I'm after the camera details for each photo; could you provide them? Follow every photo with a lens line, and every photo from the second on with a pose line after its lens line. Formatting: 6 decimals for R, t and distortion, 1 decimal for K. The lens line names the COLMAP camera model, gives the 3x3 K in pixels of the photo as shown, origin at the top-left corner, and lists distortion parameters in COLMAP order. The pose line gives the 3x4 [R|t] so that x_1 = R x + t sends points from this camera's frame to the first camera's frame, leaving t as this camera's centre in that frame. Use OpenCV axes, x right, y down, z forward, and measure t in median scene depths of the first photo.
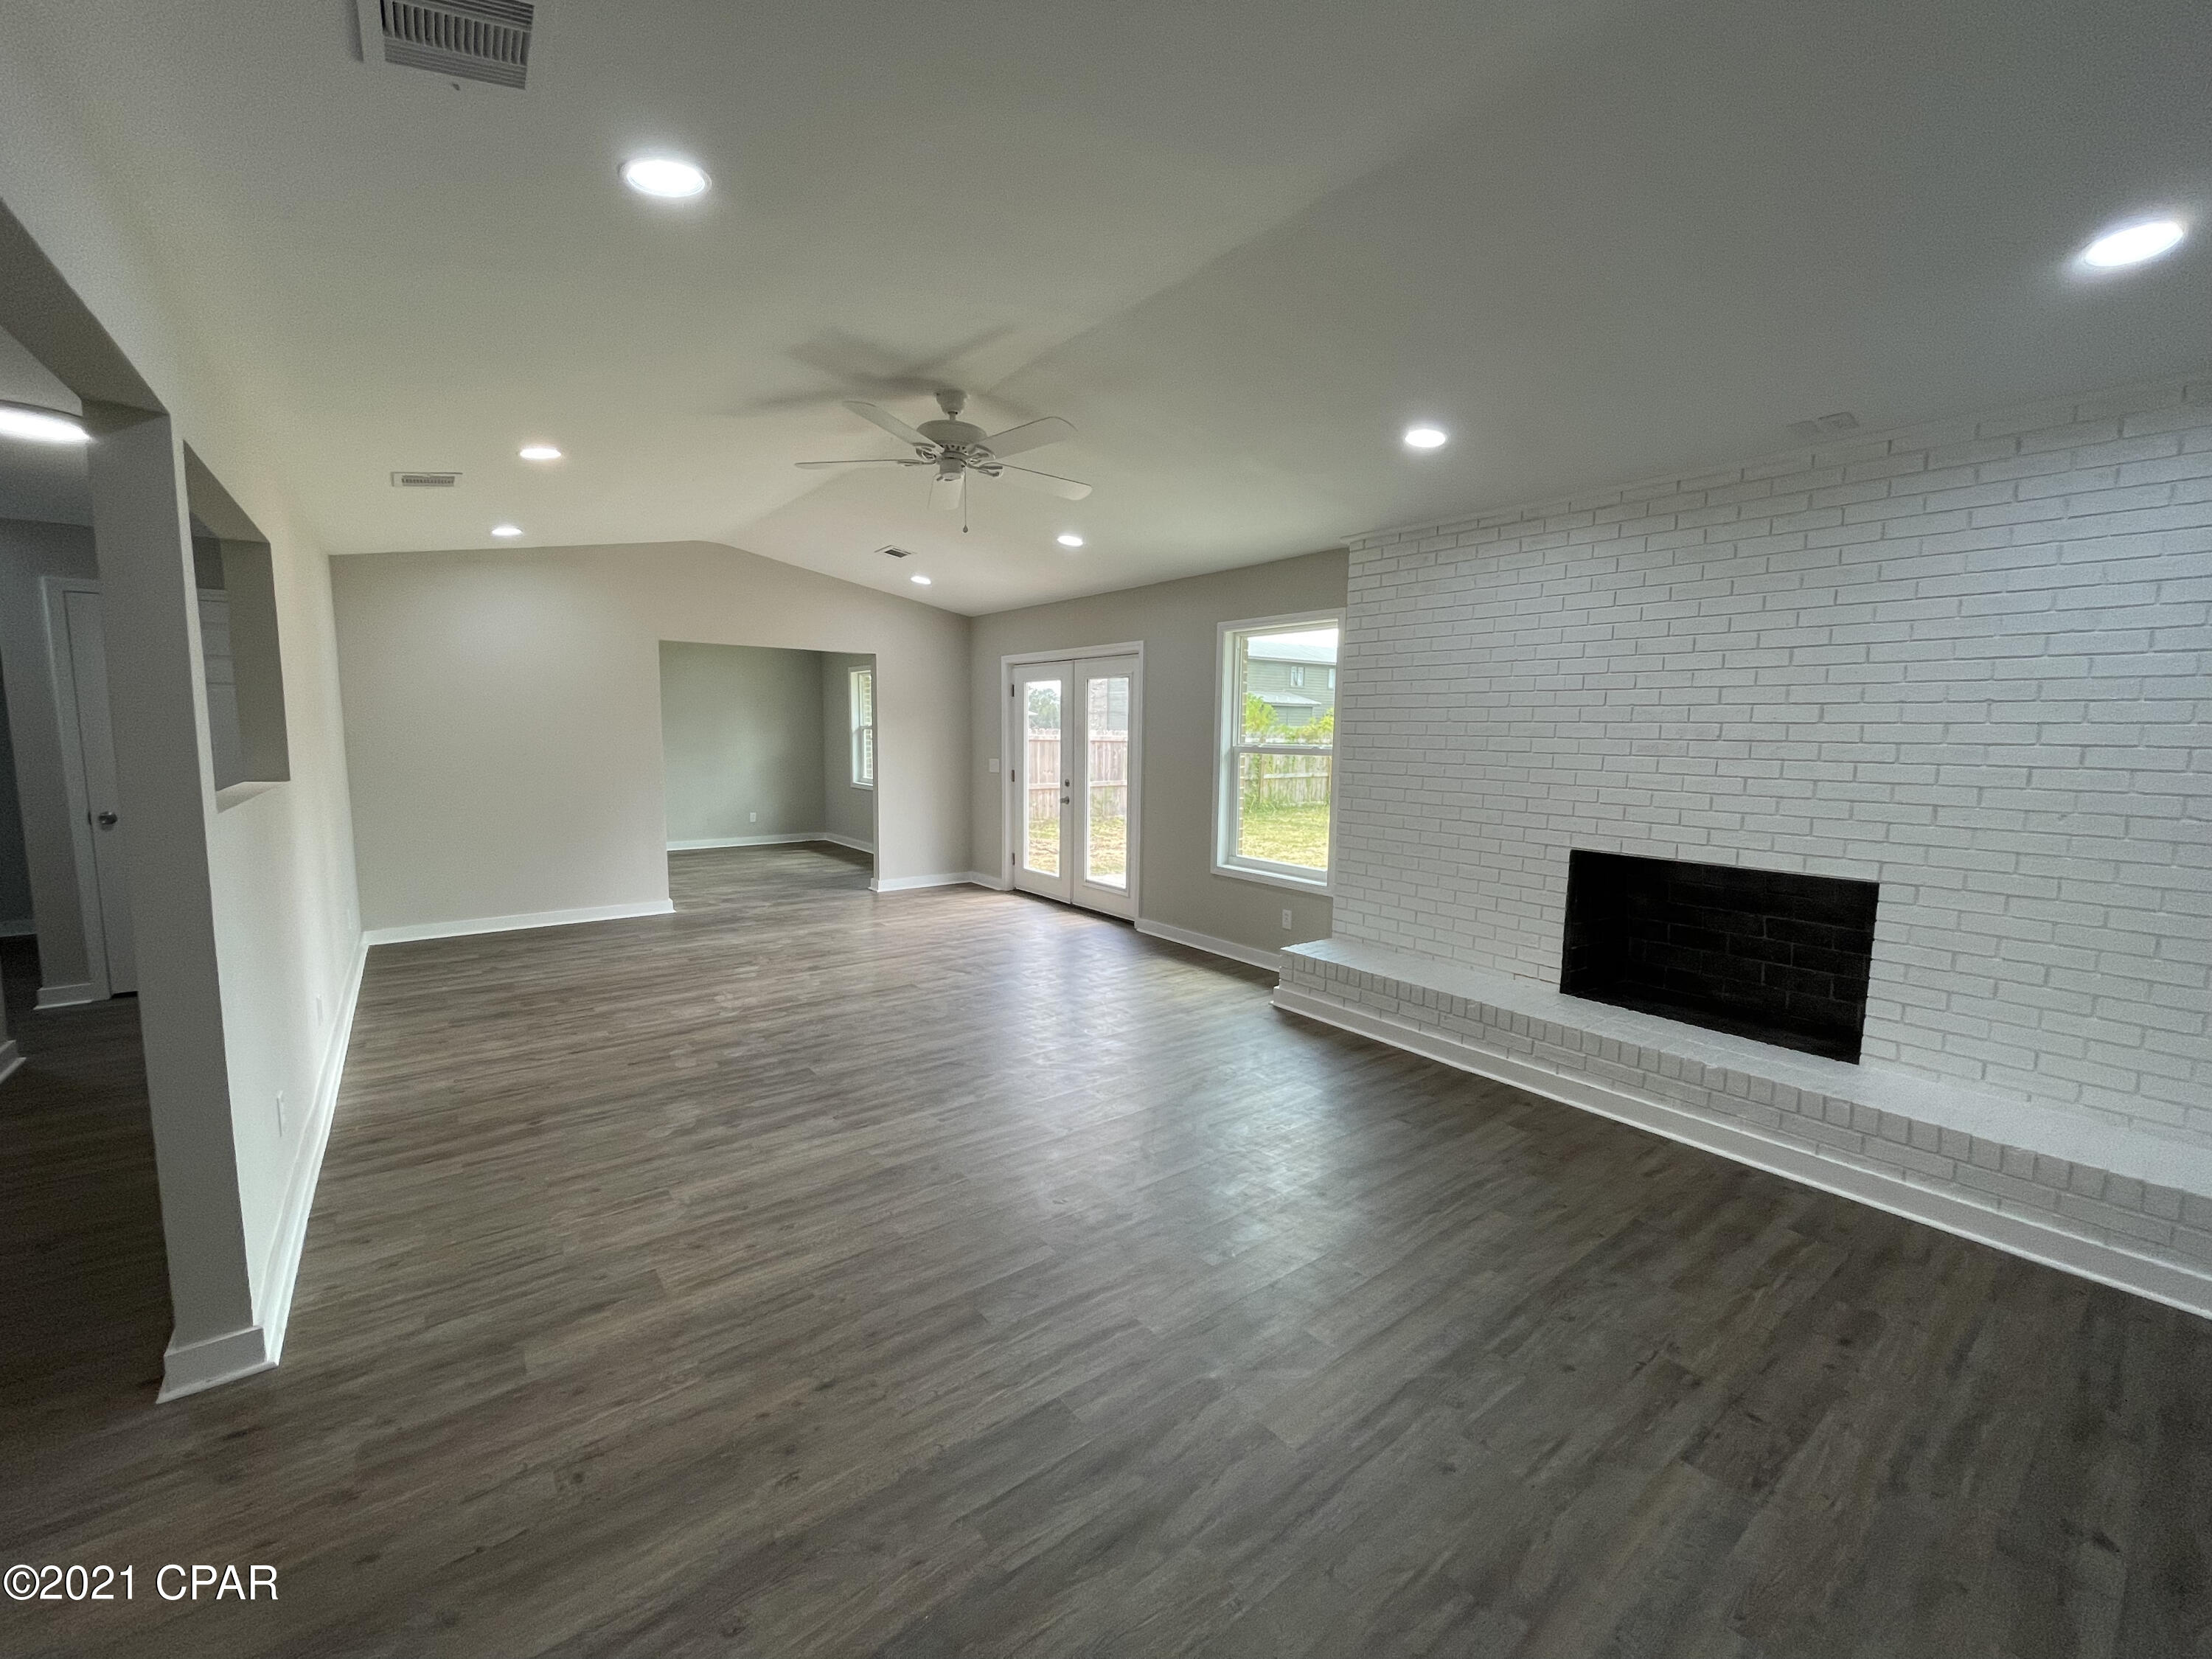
lens RADIAL K [[894.1, 0, 1102.6], [0, 894.1, 833.1], [0, 0, 1]] dist [-0.001021, -0.000008]
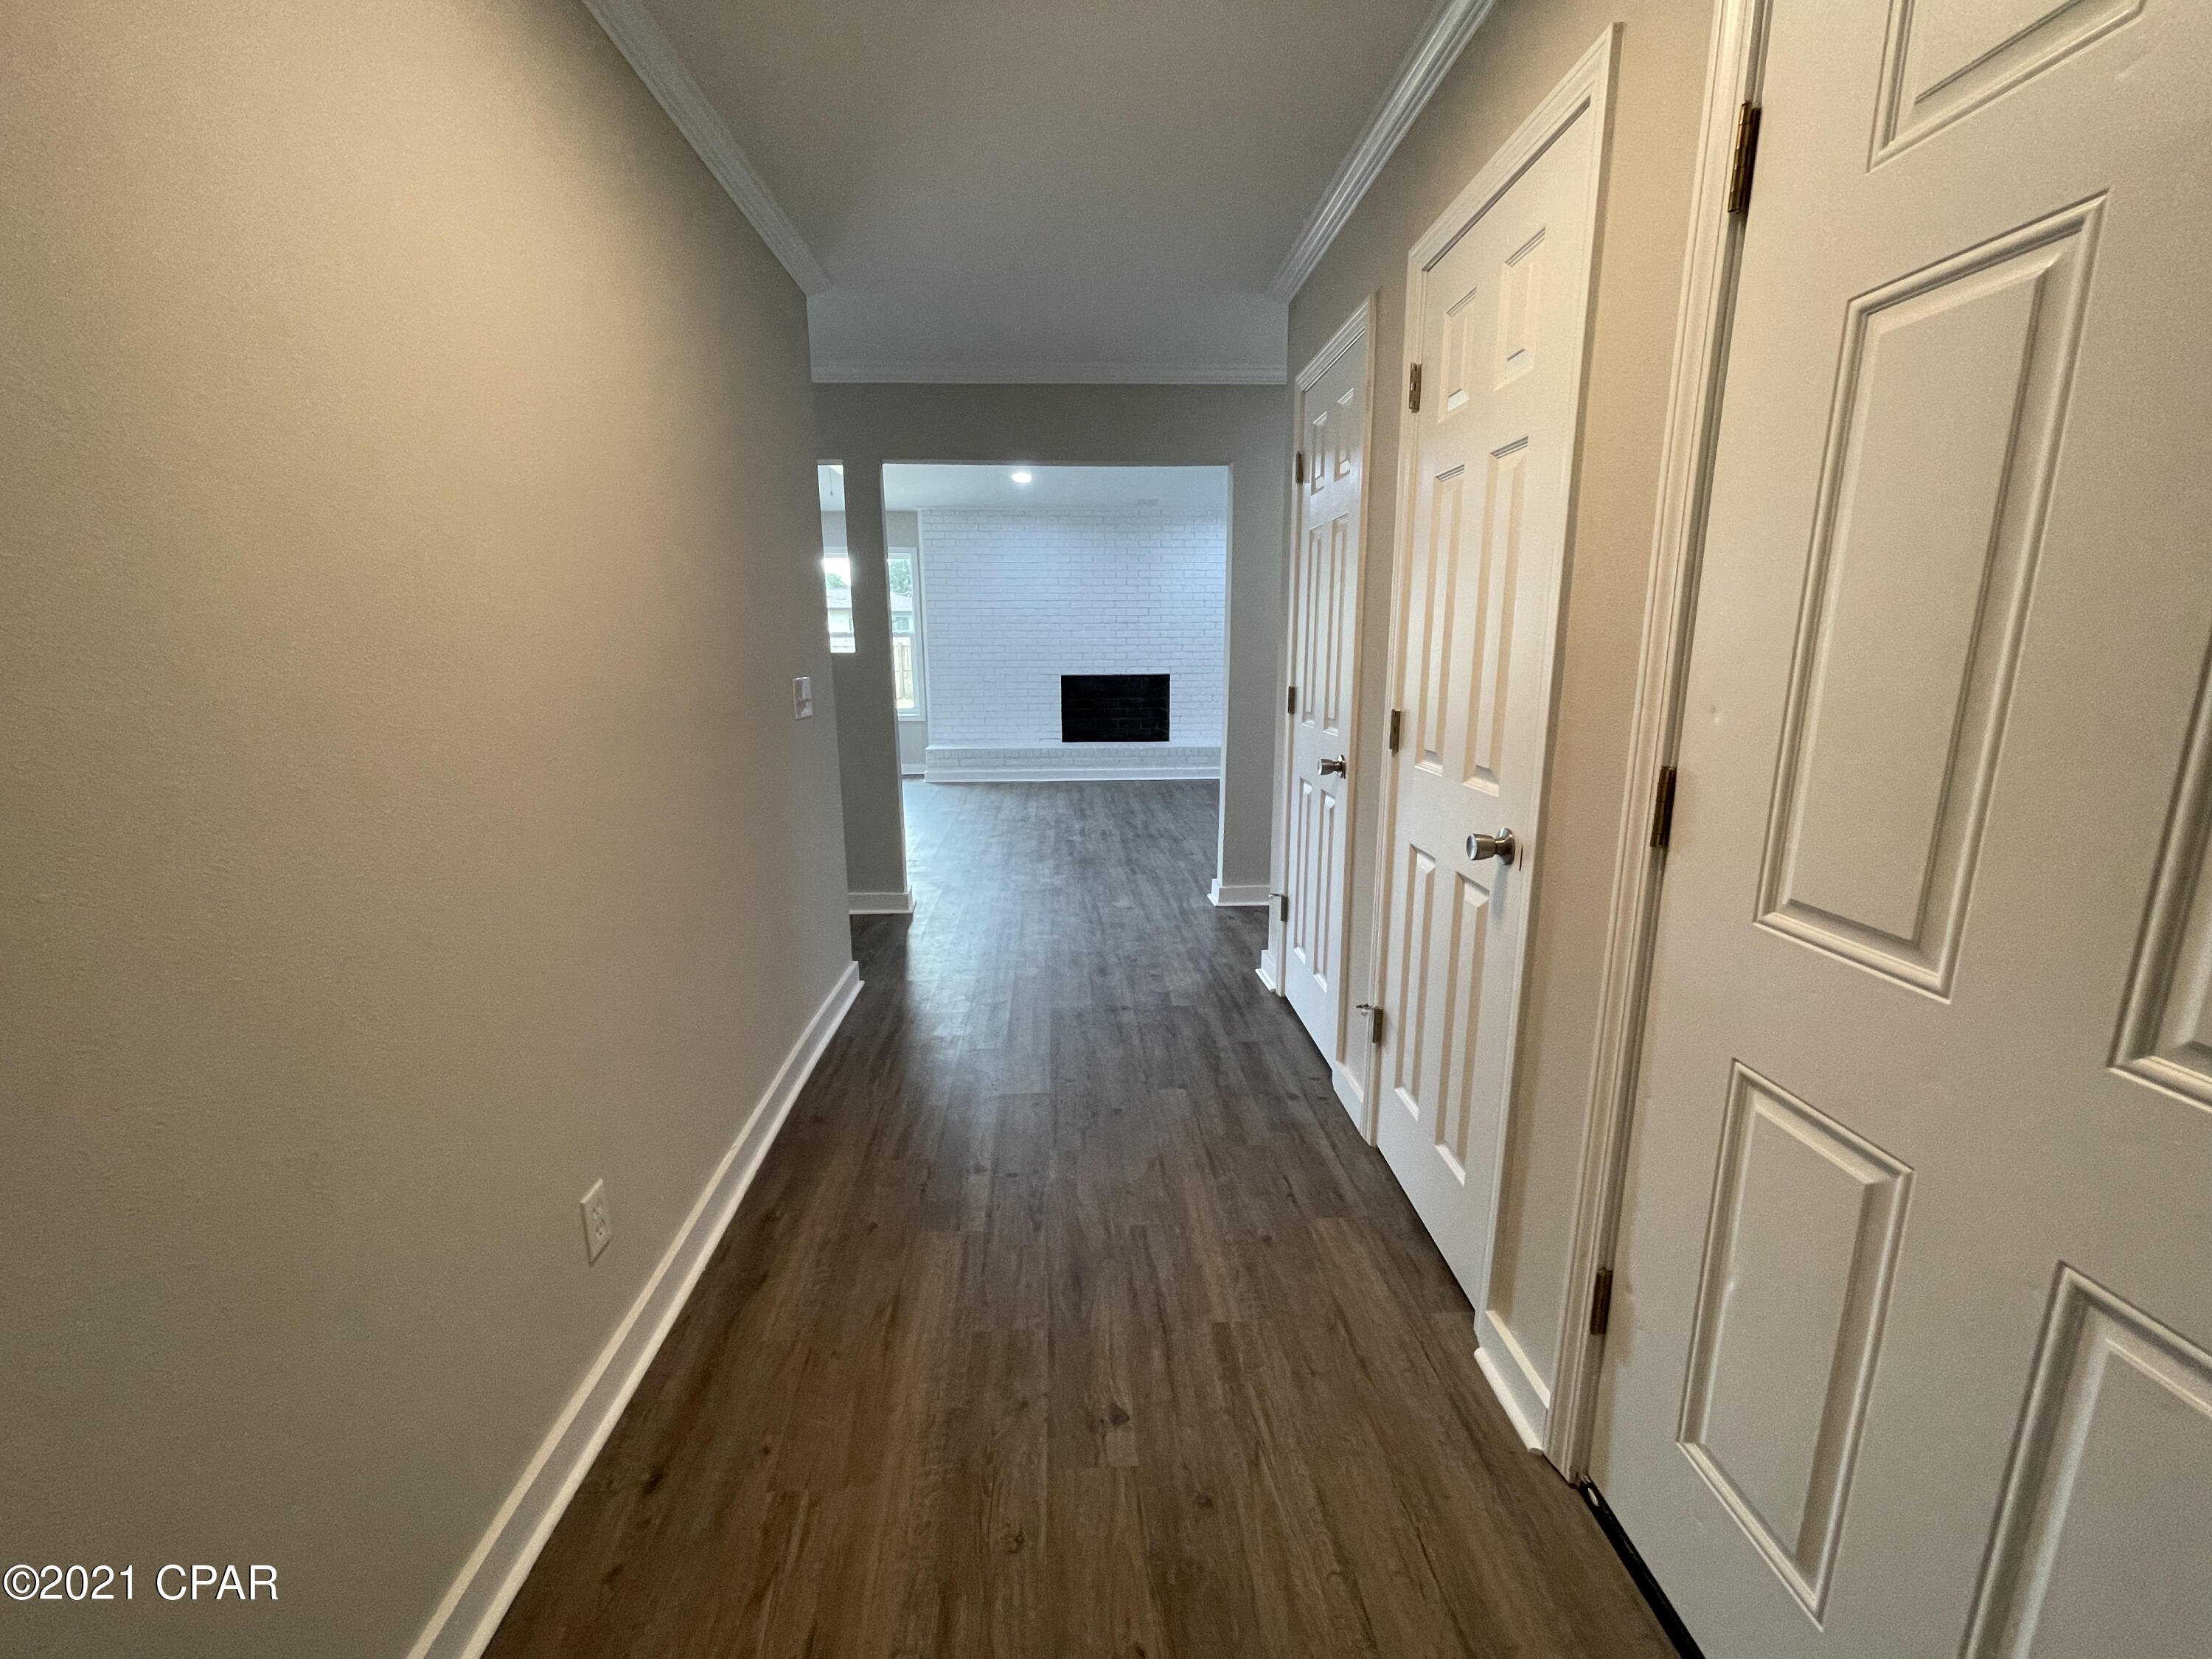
lens RADIAL K [[894.1, 0, 1110.3], [0, 894.1, 835.4], [0, 0, 1]] dist [-0.001021, -0.000008]
pose [[0.559497, -0.194373, 0.805719, -1.221633], [0.109444, 0.980926, 0.160641, 0.063165], [-0.821575, -0.001697, 0.570098, -0.337694]]
